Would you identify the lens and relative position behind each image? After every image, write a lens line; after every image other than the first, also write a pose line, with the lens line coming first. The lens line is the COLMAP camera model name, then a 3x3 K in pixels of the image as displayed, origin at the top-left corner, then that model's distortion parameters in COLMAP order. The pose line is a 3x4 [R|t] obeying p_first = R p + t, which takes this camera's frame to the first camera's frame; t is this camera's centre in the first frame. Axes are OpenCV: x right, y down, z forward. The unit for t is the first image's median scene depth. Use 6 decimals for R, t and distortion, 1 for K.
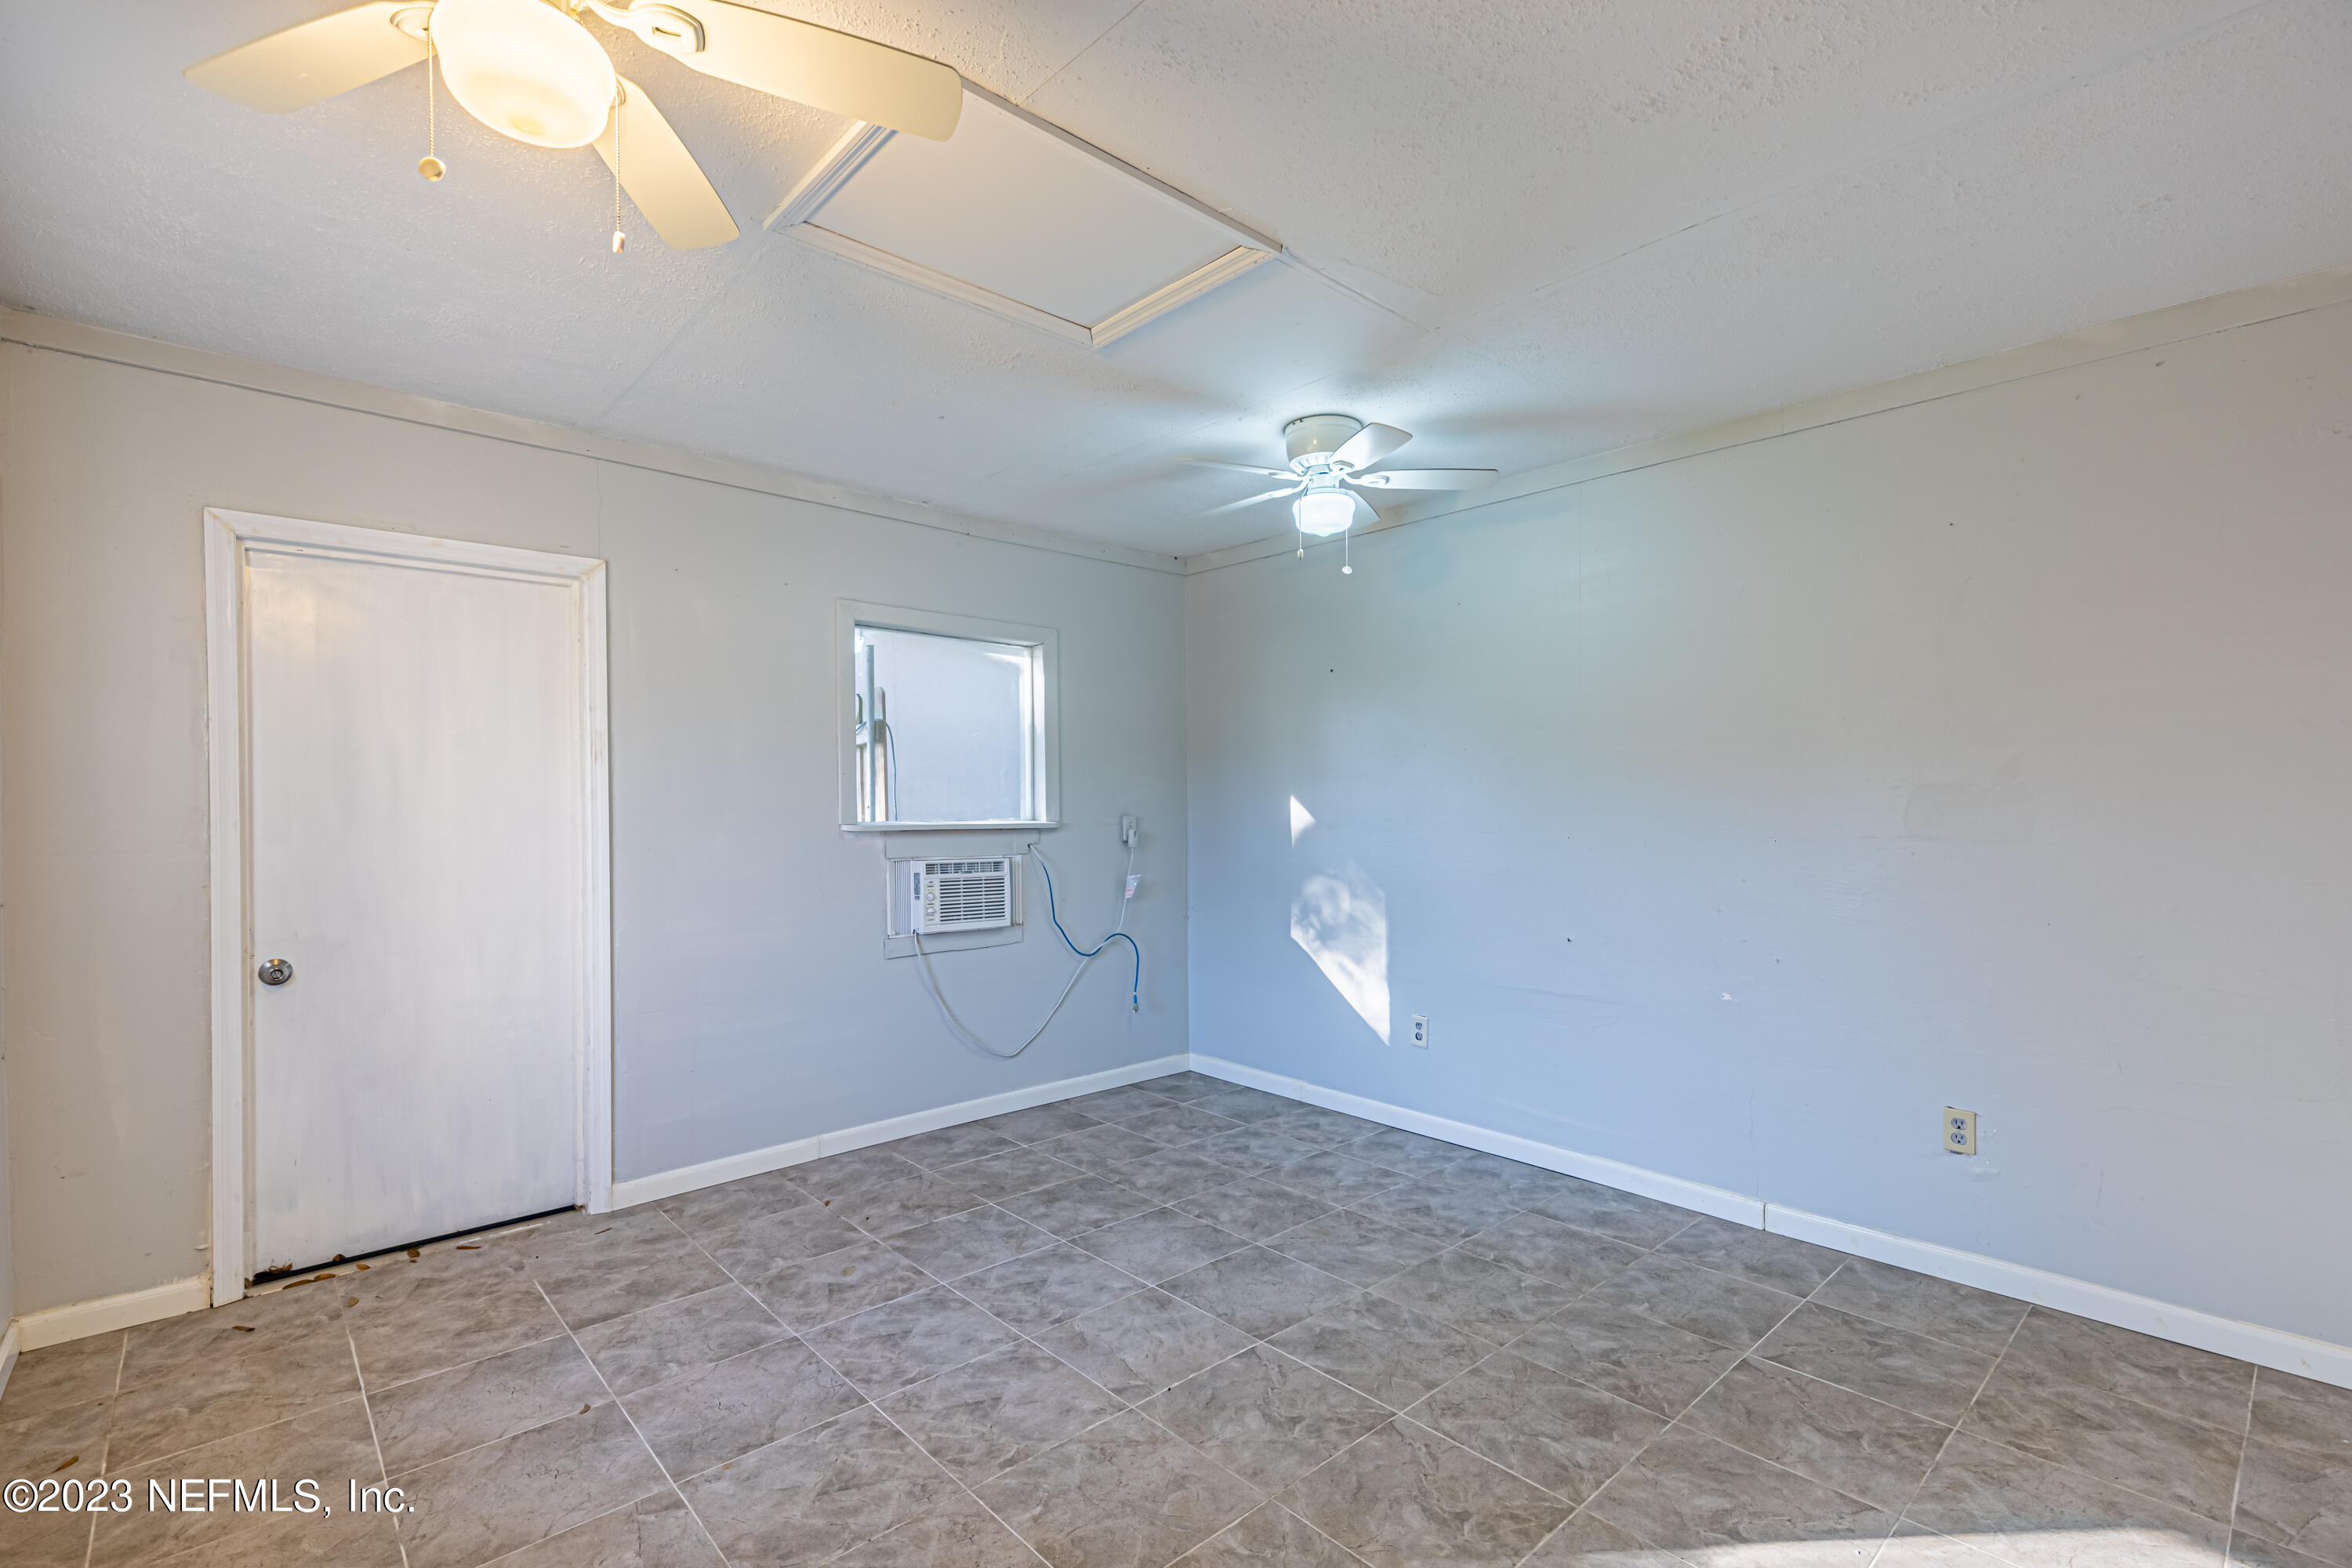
lens RADIAL K [[1056.6, 0, 1184.4], [0, 1056.6, 801.7], [0, 0, 1]] dist [0.009308, -0.000426]
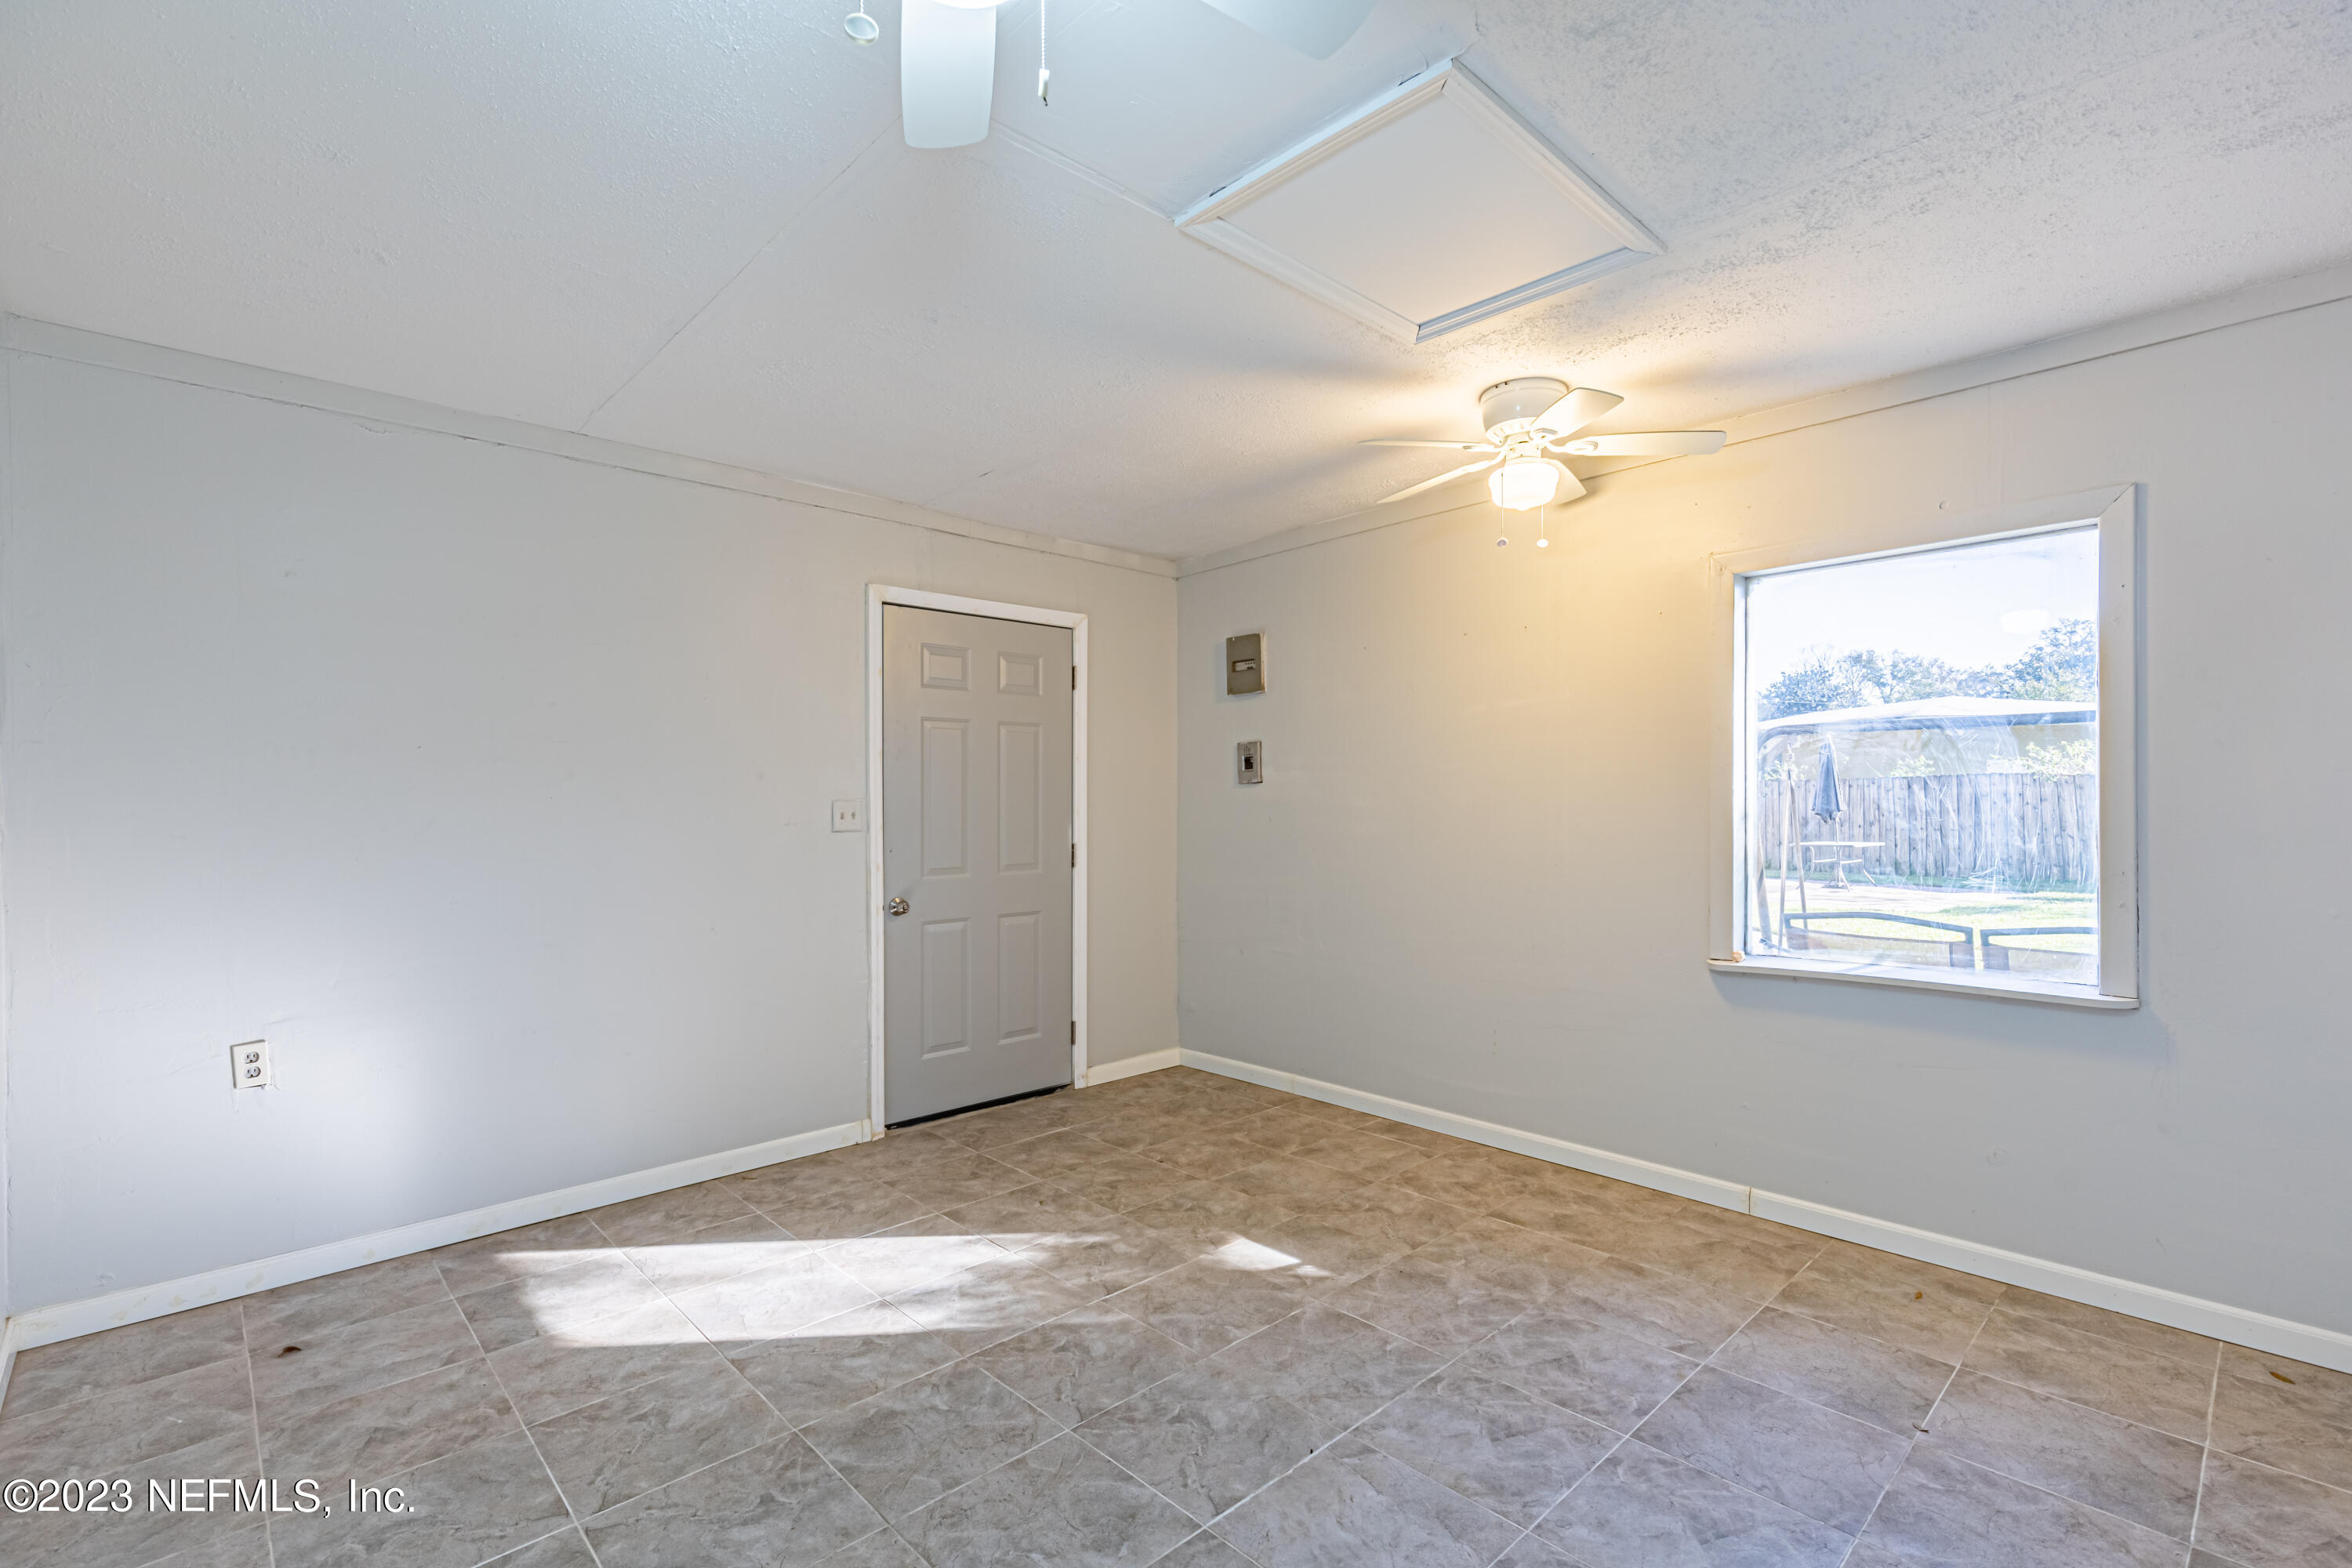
lens RADIAL K [[1056.6, 0, 1184.4], [0, 1056.6, 801.7], [0, 0, 1]] dist [0.009308, -0.000426]
pose [[-0.999784, 0.012599, -0.016552, 0.107329], [0.012574, 0.999920, 0.001612, 0.000562], [0.016571, 0.001404, -0.999862, 2.005906]]
